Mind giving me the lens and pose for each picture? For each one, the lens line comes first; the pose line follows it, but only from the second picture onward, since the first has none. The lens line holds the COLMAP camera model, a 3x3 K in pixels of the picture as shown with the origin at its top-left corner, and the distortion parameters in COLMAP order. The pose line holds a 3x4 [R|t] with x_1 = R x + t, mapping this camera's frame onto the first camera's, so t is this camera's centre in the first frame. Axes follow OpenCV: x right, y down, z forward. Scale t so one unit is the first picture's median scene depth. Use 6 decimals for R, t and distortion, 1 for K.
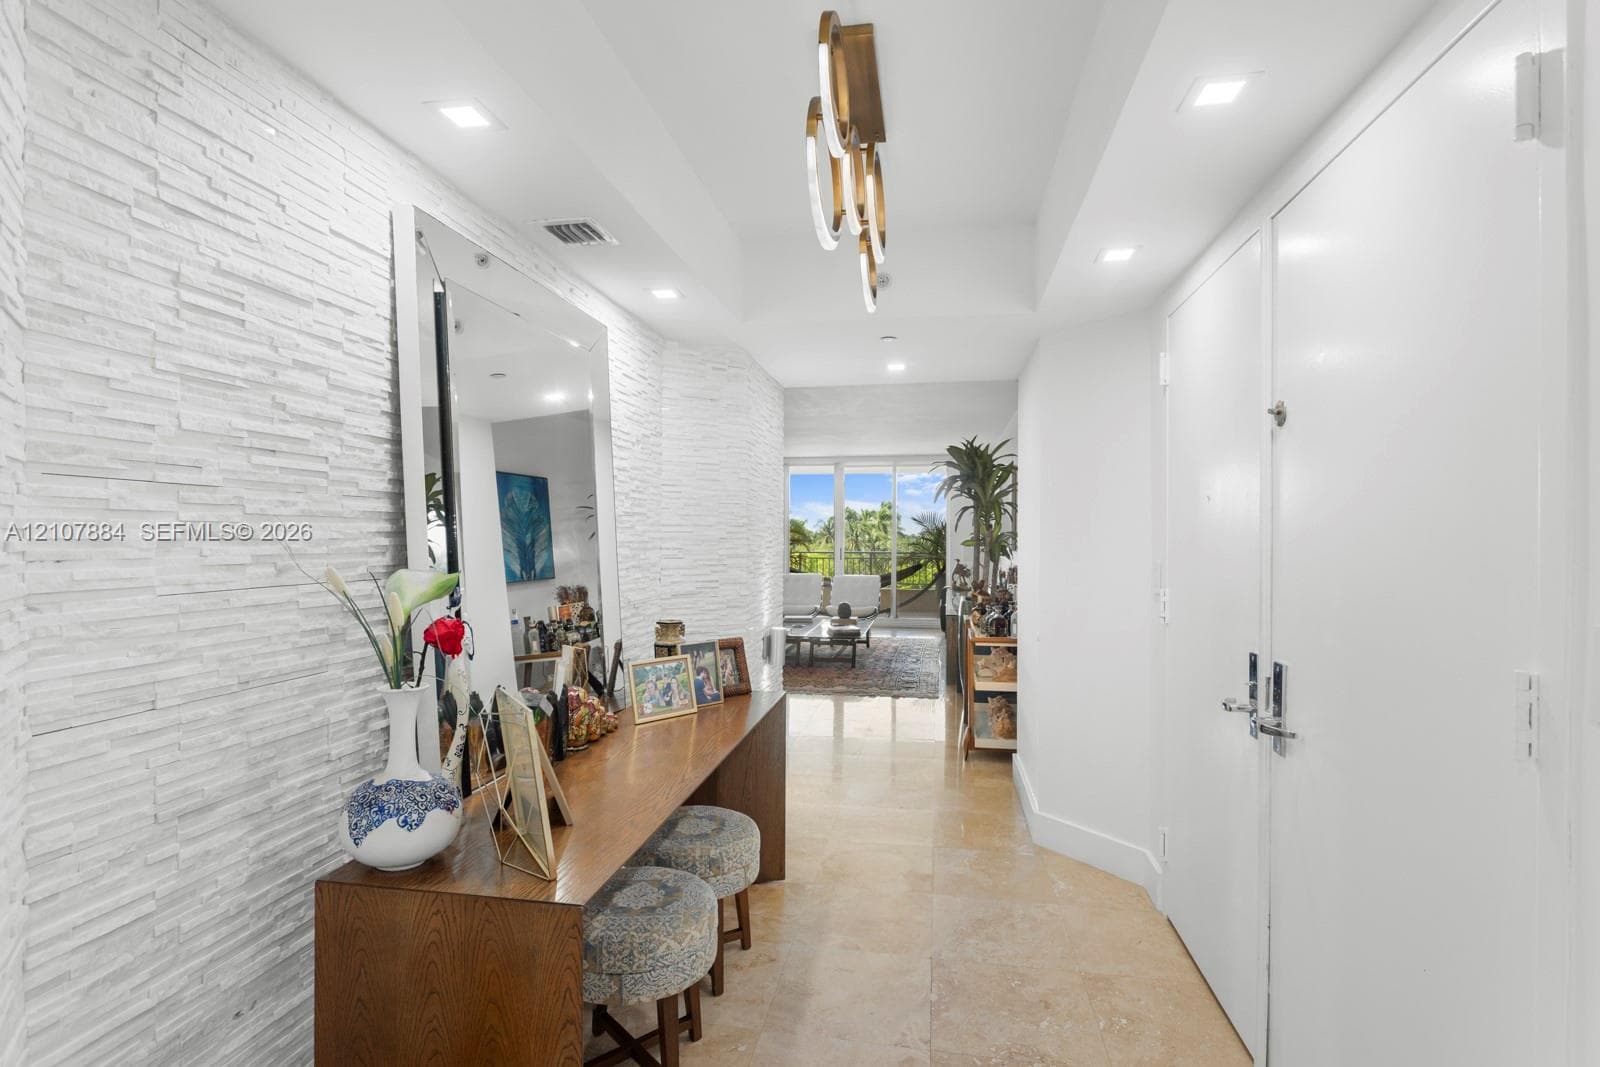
lens RADIAL K [[783.7, 0, 800.0], [0, 783.7, 533.5], [0, 0, 1]] dist [-0.003762, 0.000842]
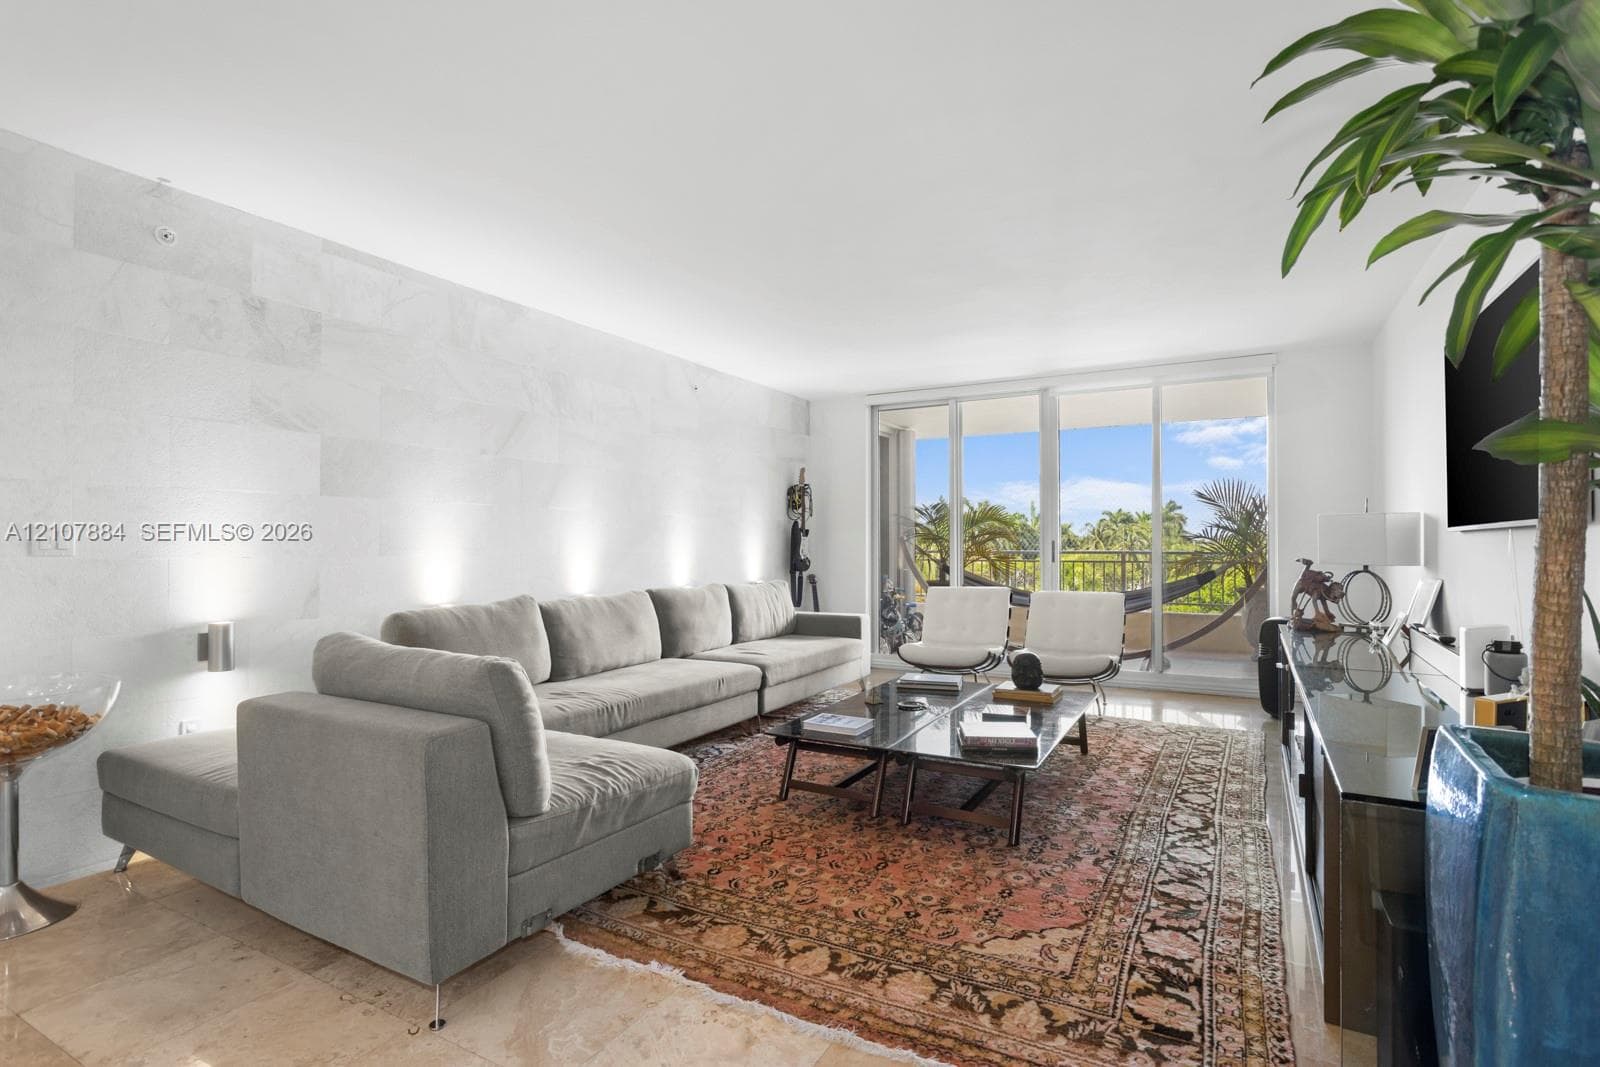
lens RADIAL K [[783.7, 0, 800.0], [0, 783.7, 533.5], [0, 0, 1]] dist [-0.003762, 0.000842]
pose [[0.945785, -0.003695, -0.324773, 0.061900], [0.001381, 0.999972, -0.007357, 0.017276], [0.324791, 0.006510, 0.945764, 0.409943]]
